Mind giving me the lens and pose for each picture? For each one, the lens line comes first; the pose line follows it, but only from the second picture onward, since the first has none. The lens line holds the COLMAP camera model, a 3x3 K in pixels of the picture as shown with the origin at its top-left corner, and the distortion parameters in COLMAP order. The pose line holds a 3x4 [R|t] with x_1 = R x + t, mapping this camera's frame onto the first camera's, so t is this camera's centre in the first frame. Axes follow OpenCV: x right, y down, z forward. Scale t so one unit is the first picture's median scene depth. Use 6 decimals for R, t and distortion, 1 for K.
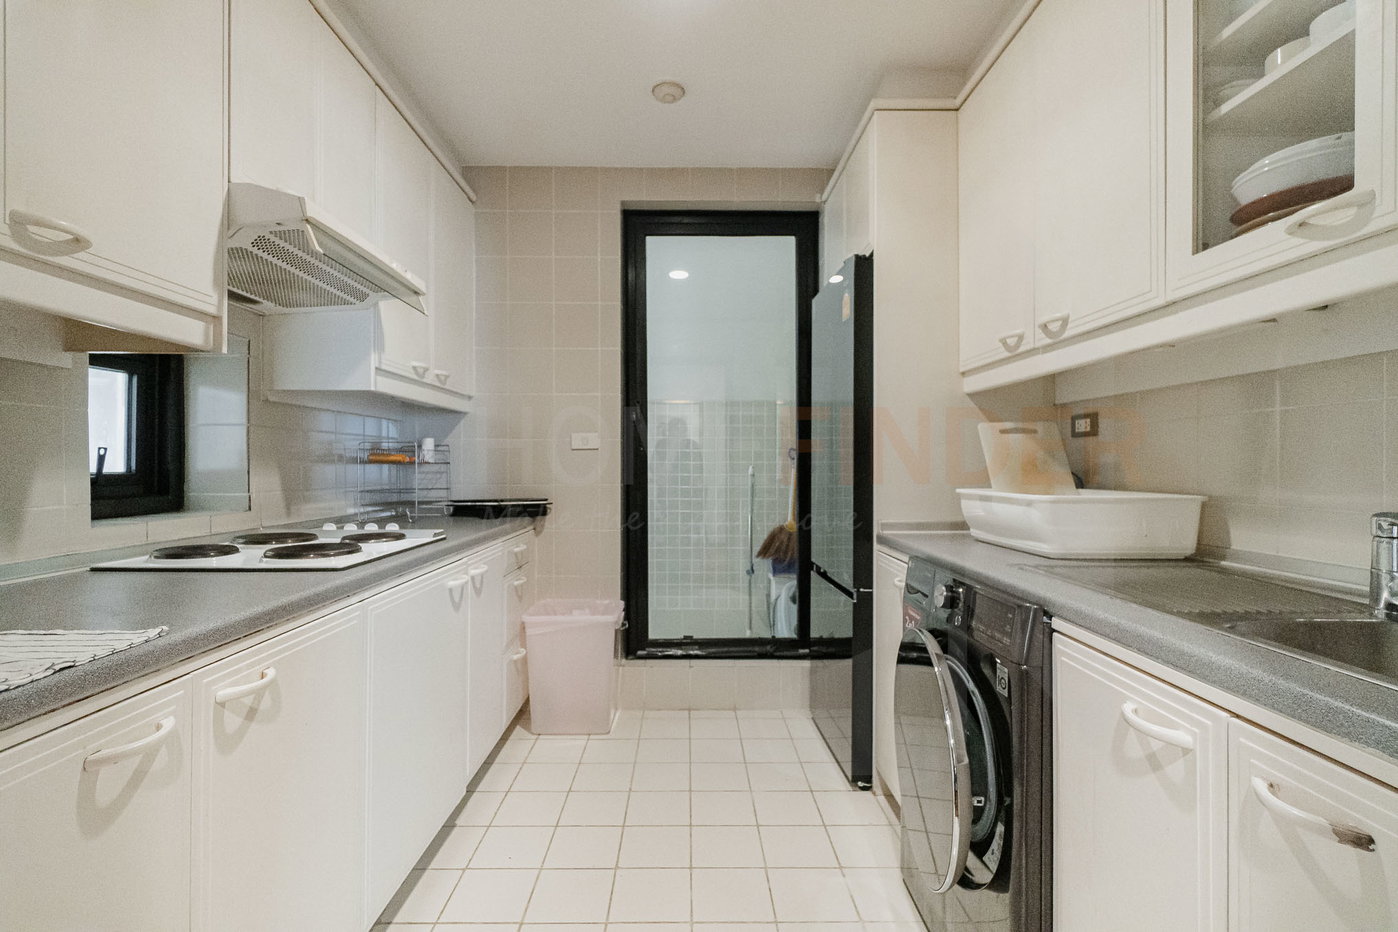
lens RADIAL K [[628.7, 0, 699.0], [0, 628.7, 466.0], [0, 0, 1]] dist [0.000150, -0.000035]
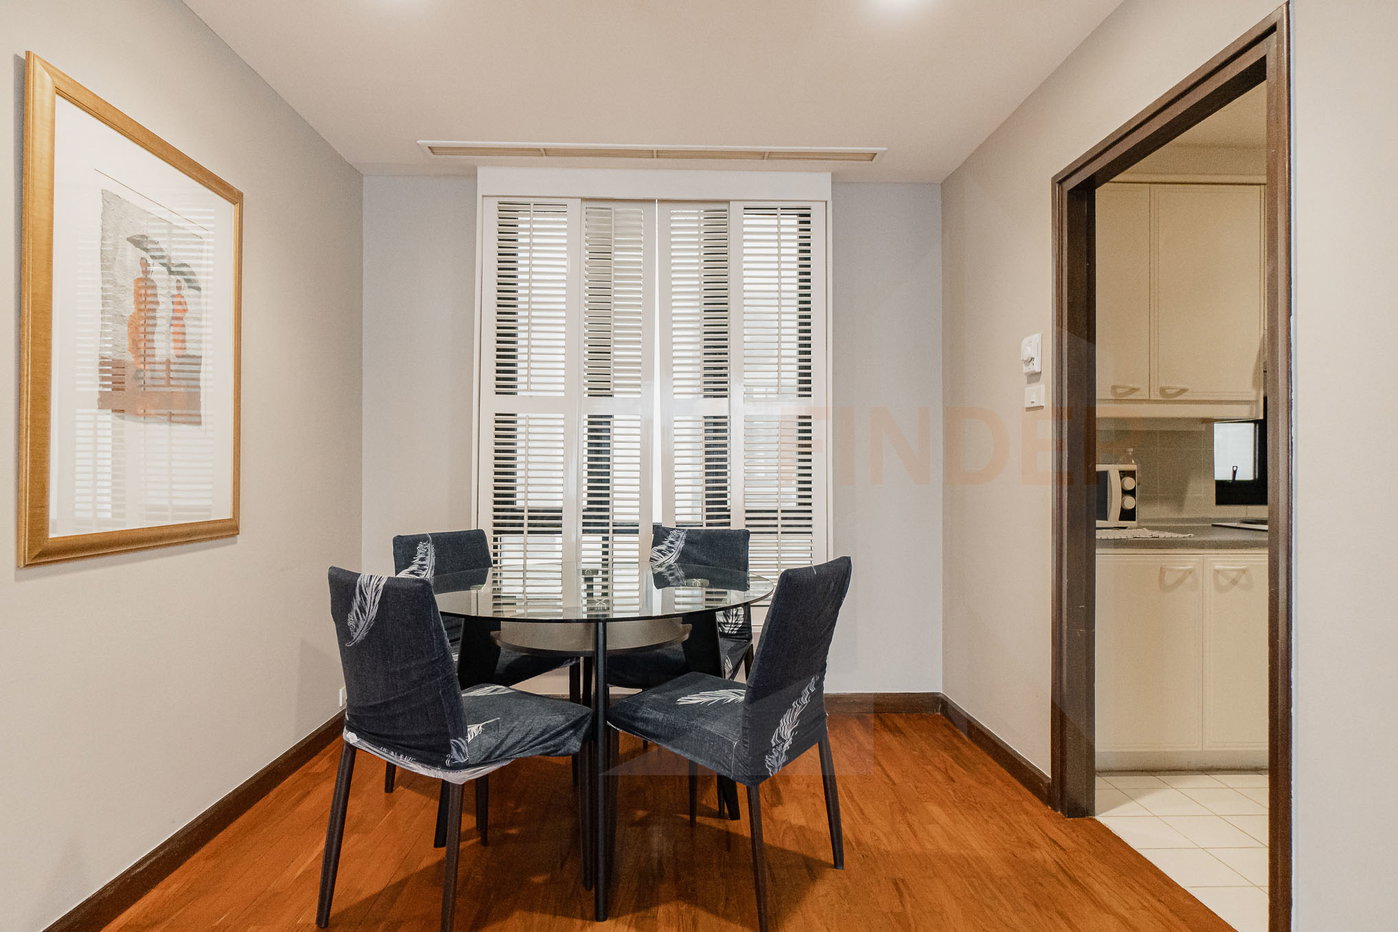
lens RADIAL K [[751.9, 0, 699.0], [0, 751.9, 466.0], [0, 0, 1]] dist [-0.000966, -0.000651]
pose [[0.022565, -0.010955, -0.999685, 2.106514], [-0.006188, 0.999919, -0.011097, 0.006446], [0.999726, 0.006436, 0.022495, -1.088478]]
